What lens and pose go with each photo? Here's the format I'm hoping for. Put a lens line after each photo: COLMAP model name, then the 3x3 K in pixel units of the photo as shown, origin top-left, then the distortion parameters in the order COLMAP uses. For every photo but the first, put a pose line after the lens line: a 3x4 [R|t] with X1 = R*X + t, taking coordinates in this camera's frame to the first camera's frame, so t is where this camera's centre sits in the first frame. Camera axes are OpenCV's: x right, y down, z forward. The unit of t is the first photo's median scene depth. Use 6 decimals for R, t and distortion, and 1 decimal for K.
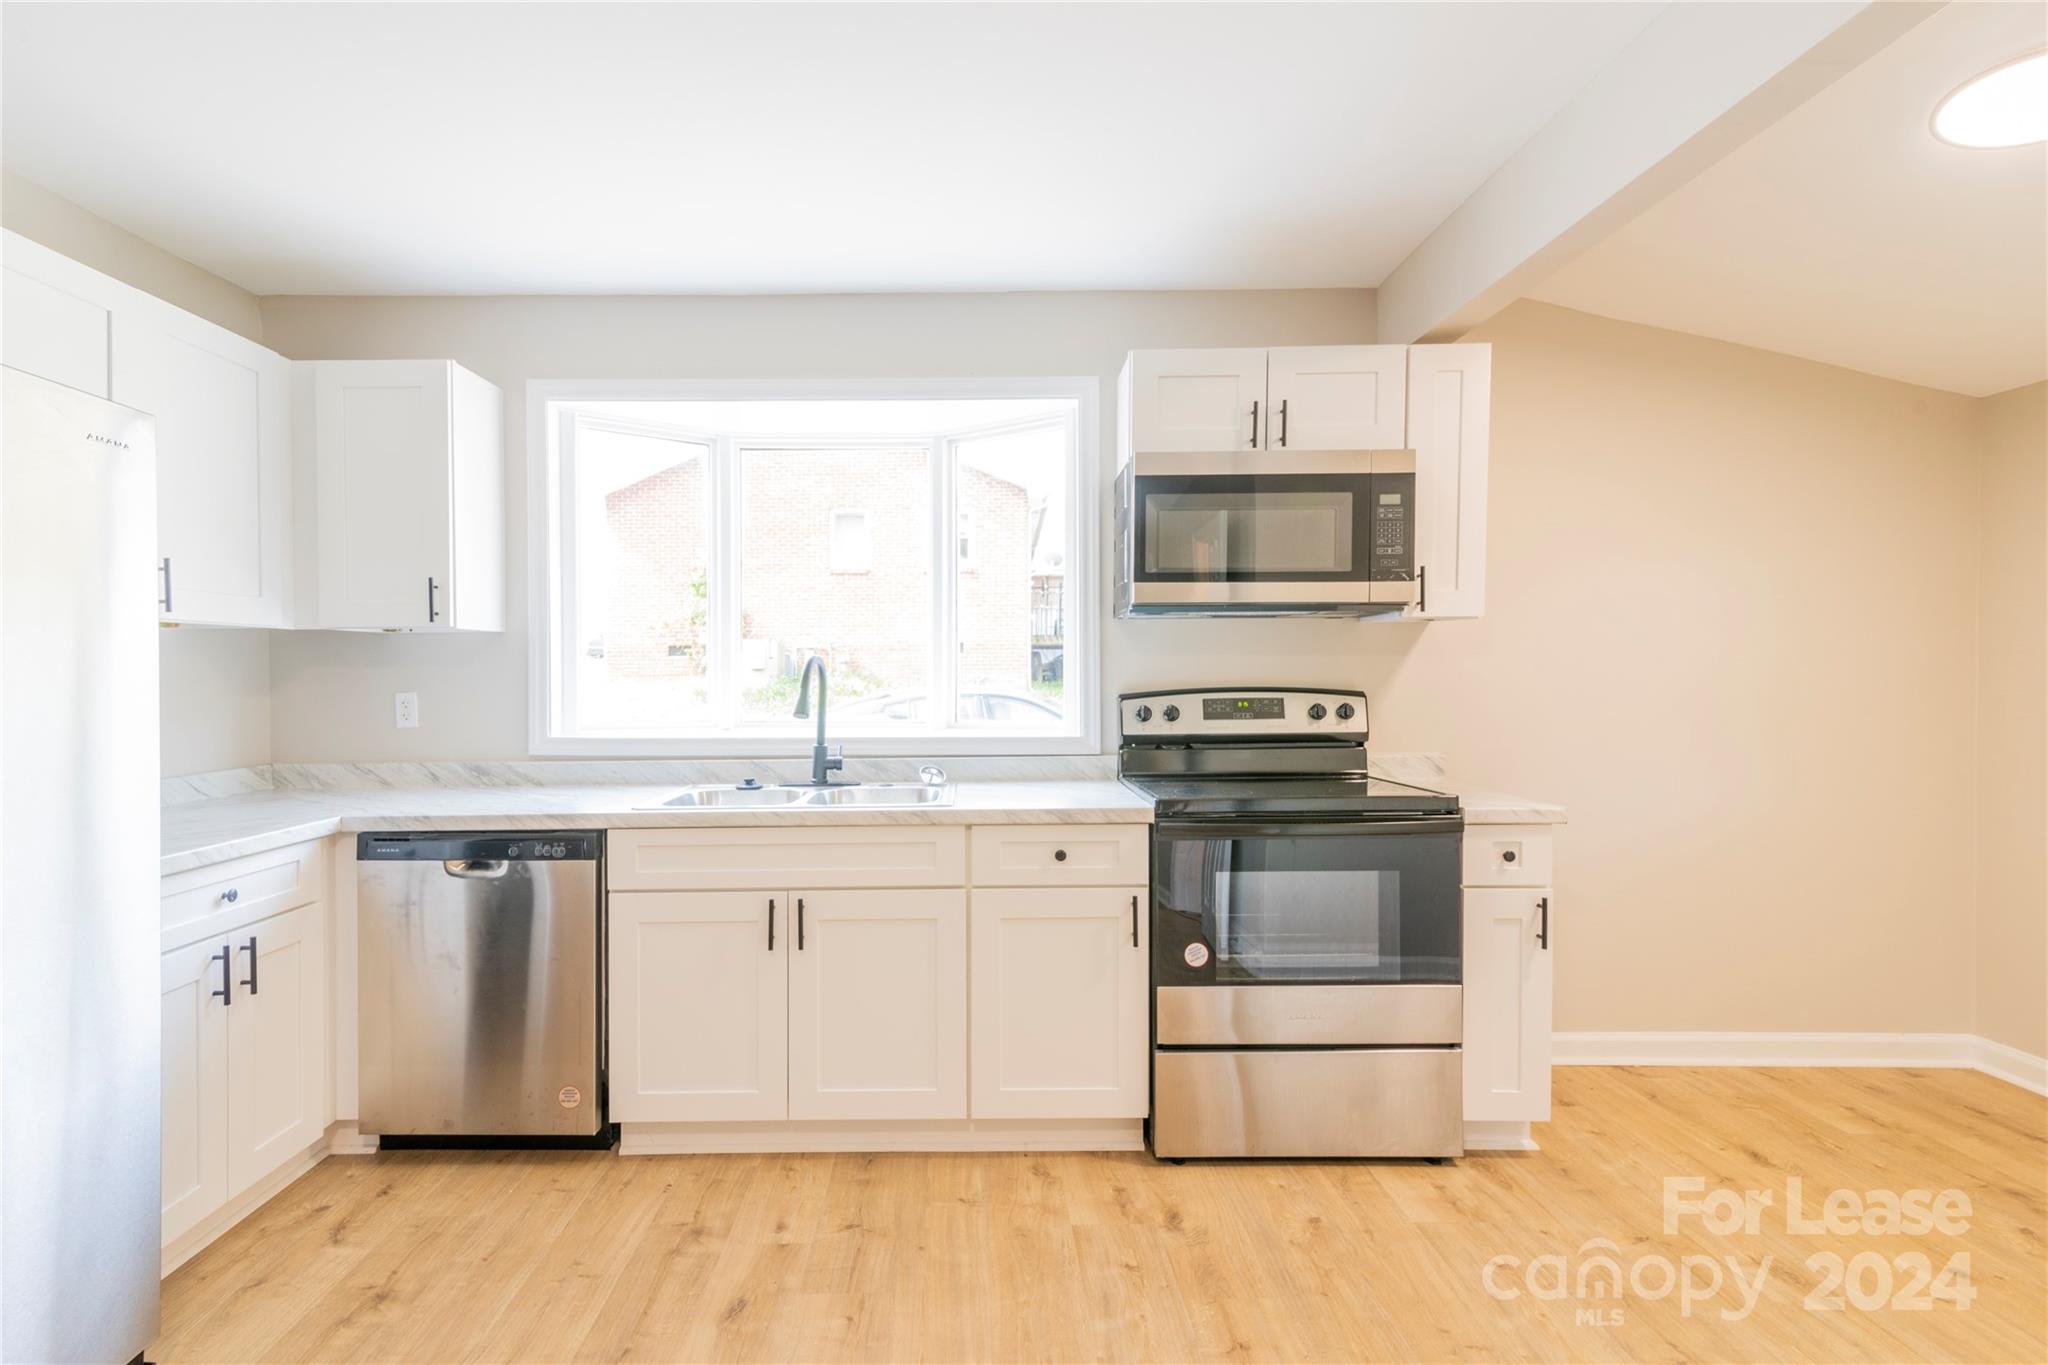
lens RADIAL K [[975.3, 0, 982.1], [0, 975.3, 707.2], [0, 0, 1]] dist [0.025165, -0.000001]
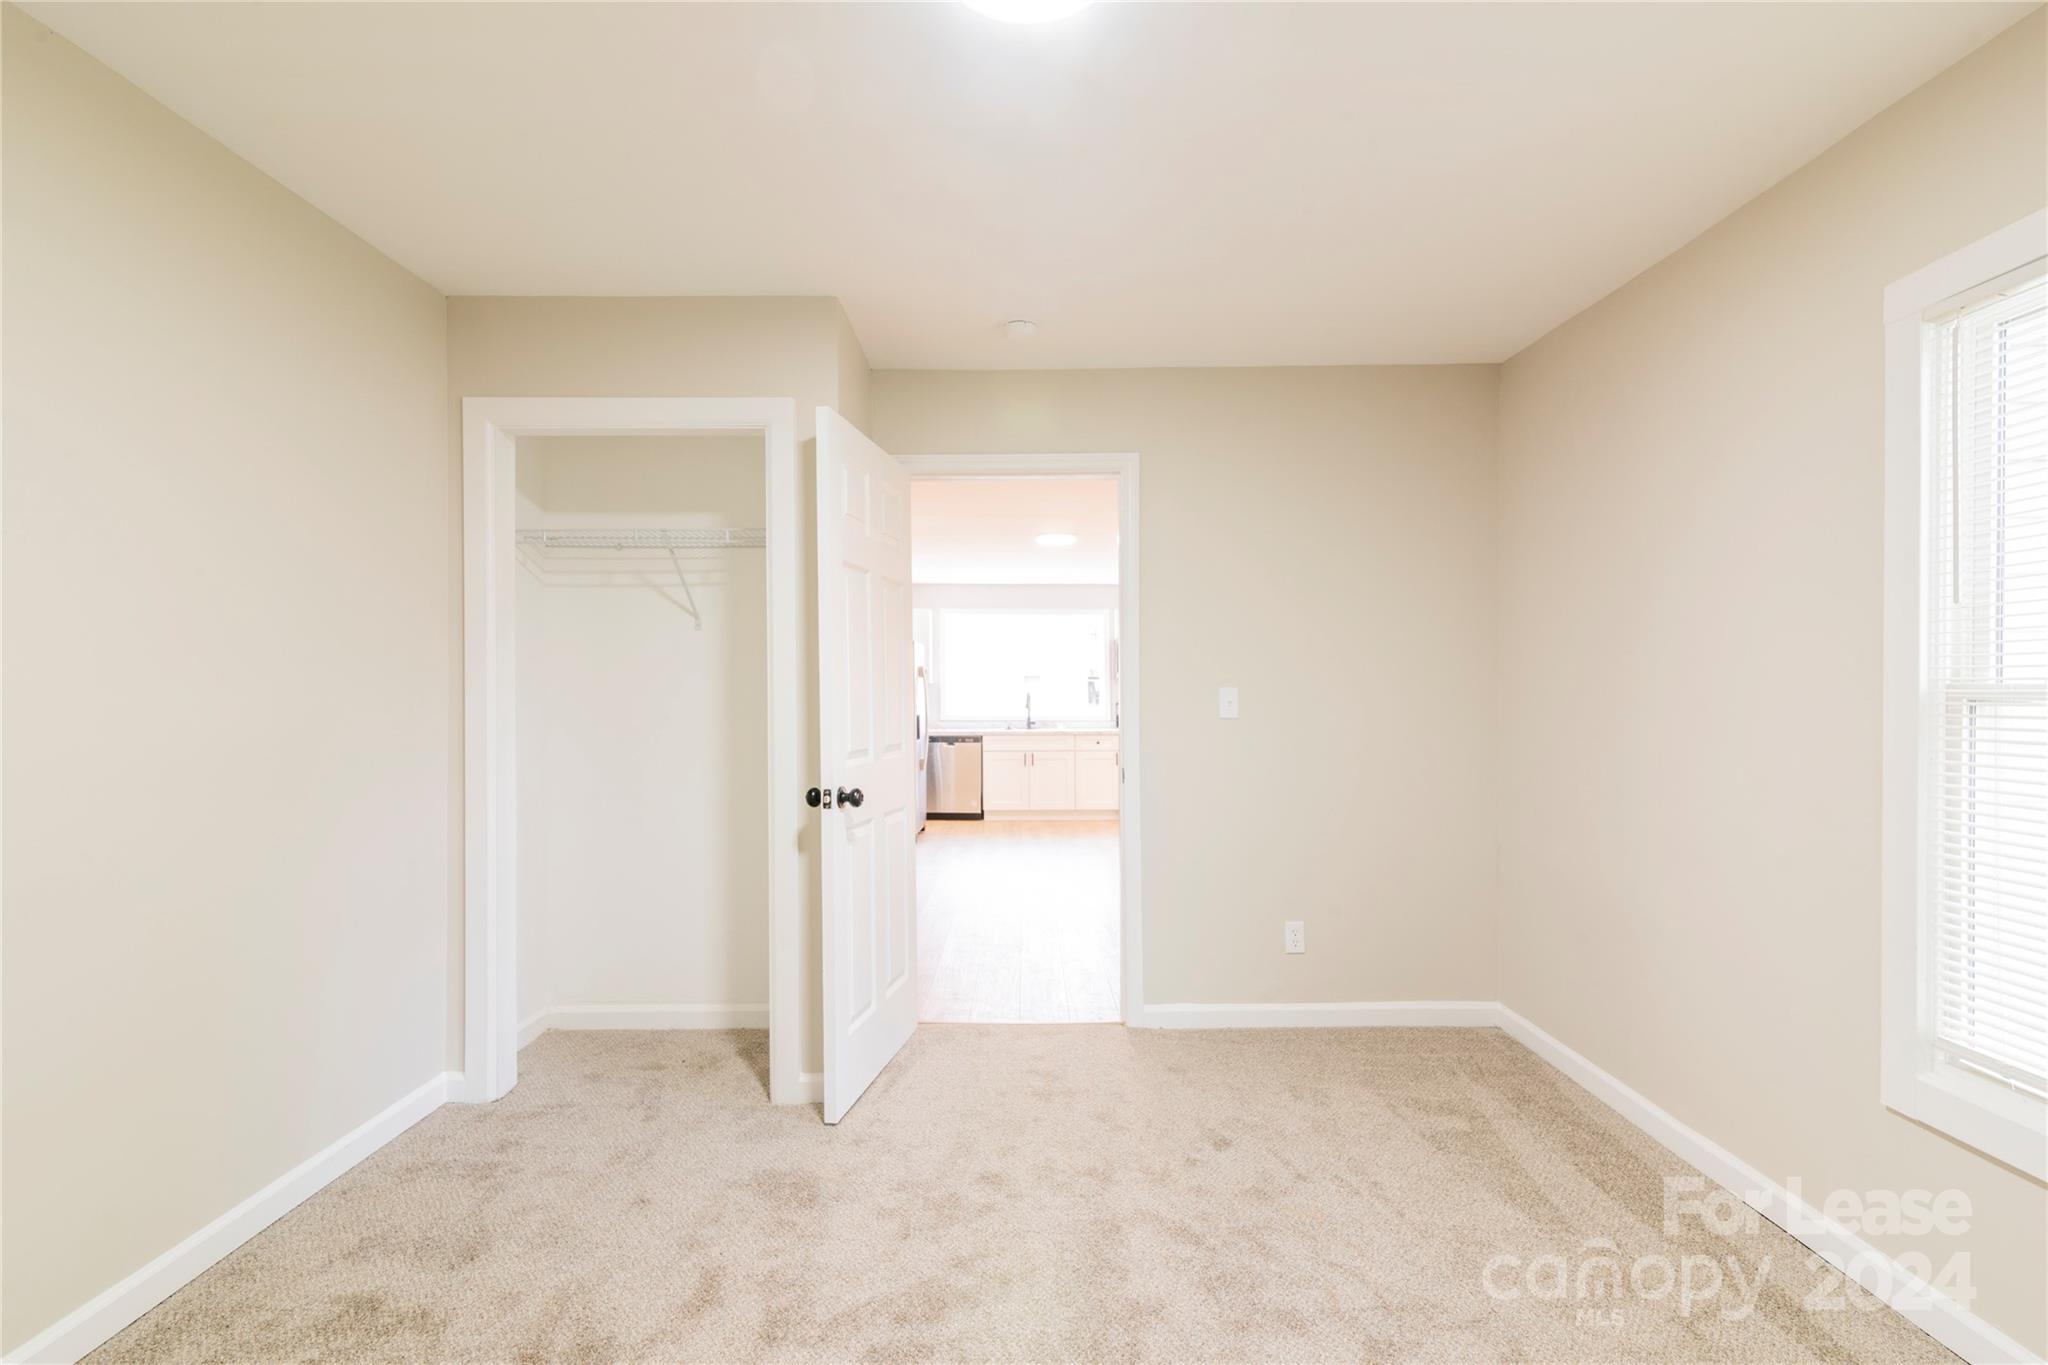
lens RADIAL K [[970.8, 0, 1024.0], [0, 970.8, 682.5], [0, 0, 1]] dist [0.025903, 0.000043]
pose [[0.999974, 0.007240, -0.000466, -0.202500], [-0.007254, 0.998773, -0.048986, 0.094920], [0.000111, 0.048988, 0.998799, -2.698900]]
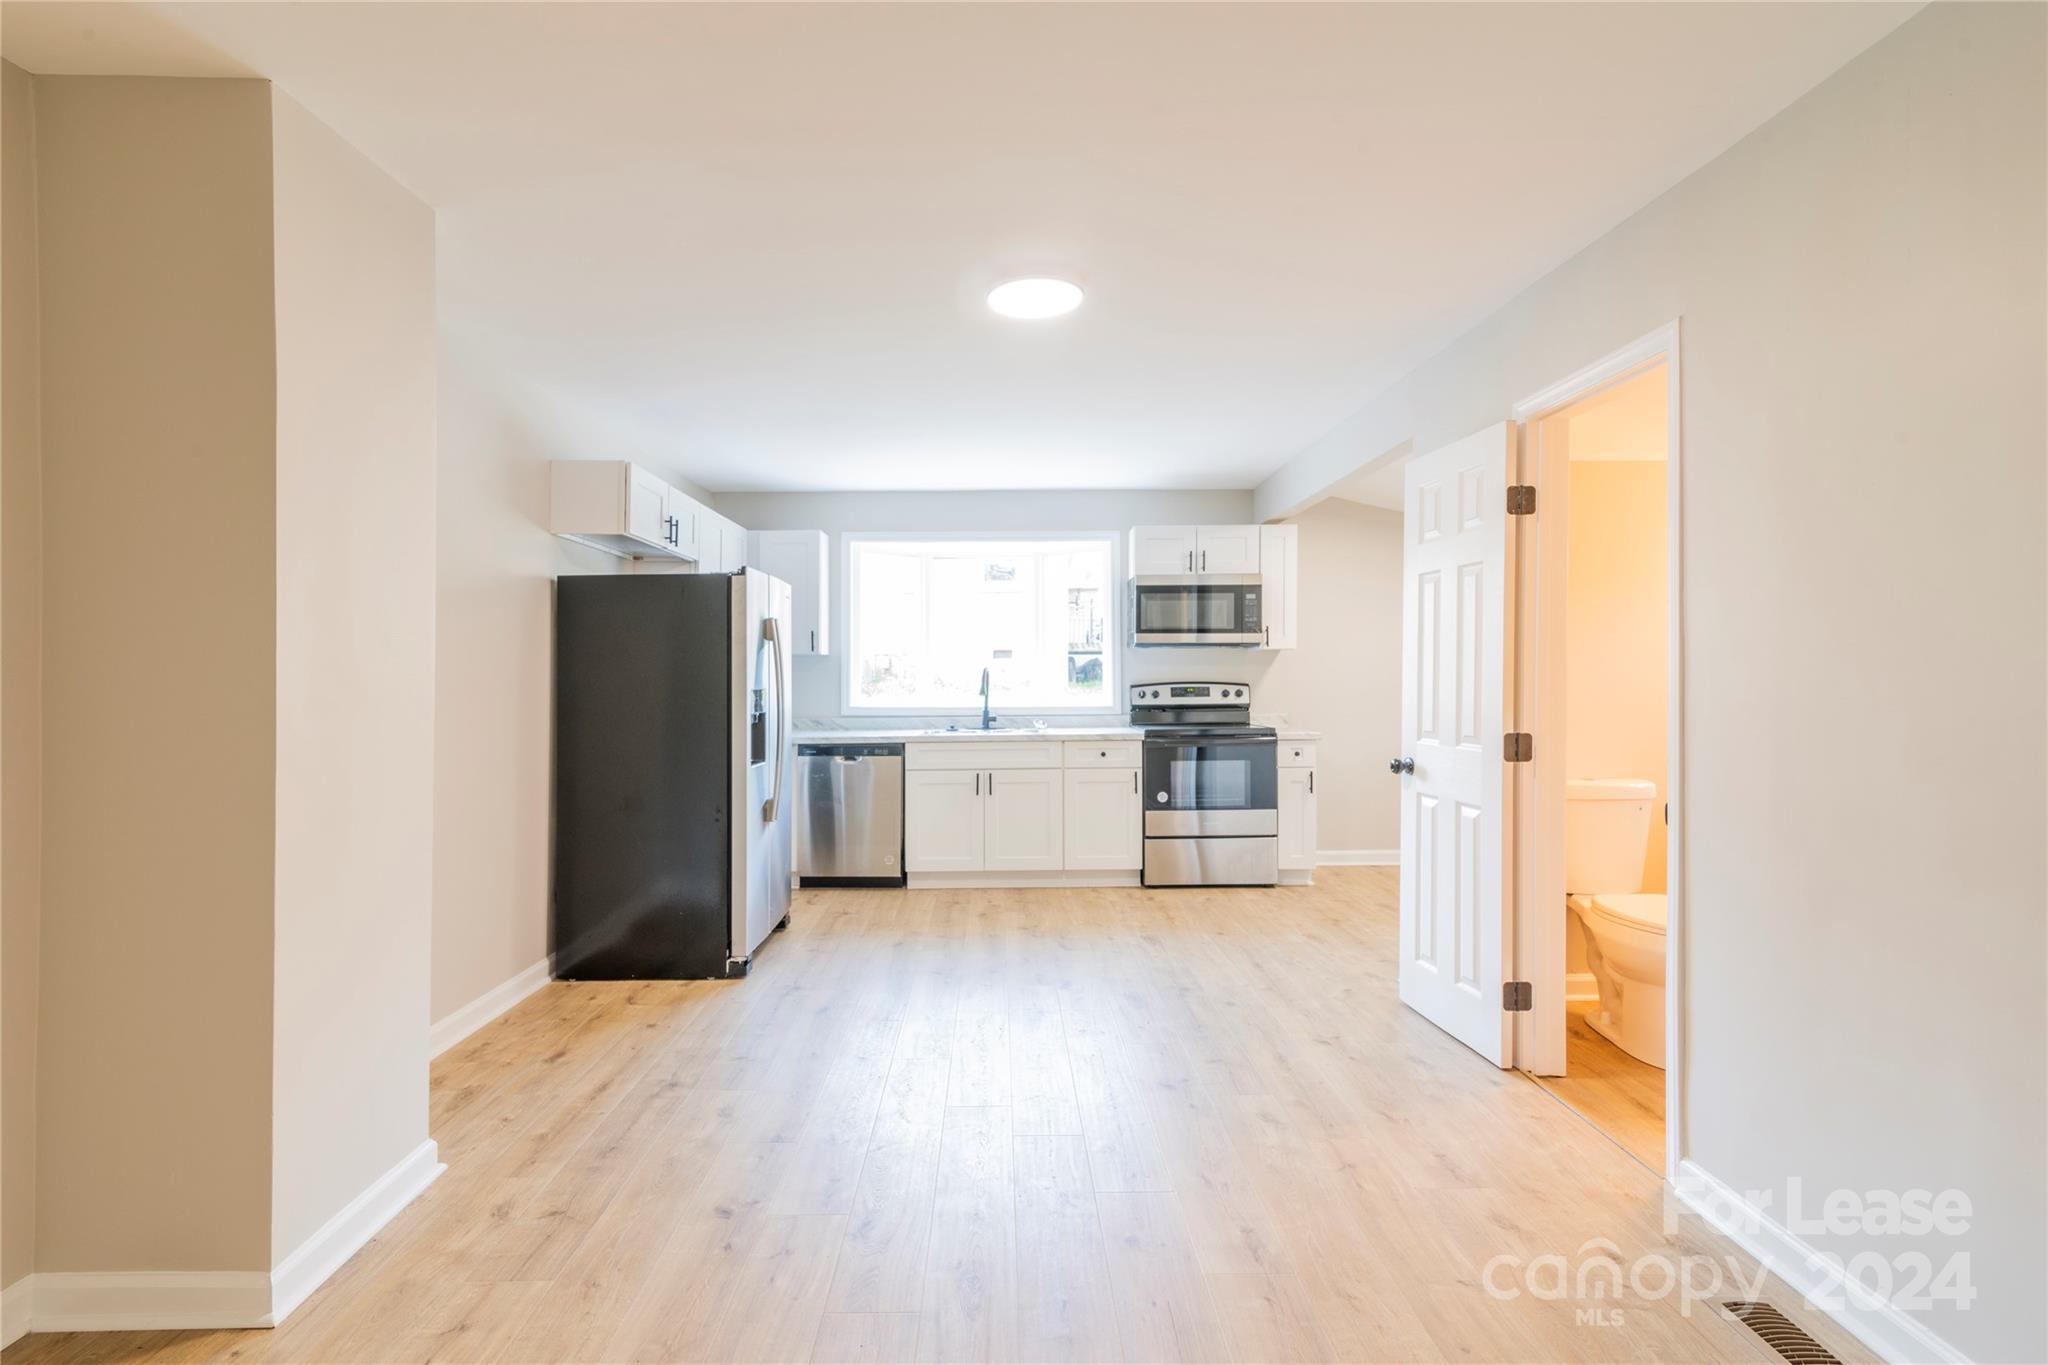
lens RADIAL K [[970.8, 0, 1024.0], [0, 970.8, 682.5], [0, 0, 1]] dist [0.025903, 0.000043]
pose [[0.999884, -0.000158, 0.015213, -0.129749], [0.000571, 0.999632, -0.027119, 0.041743], [-0.015203, 0.027125, 0.999516, -1.180074]]
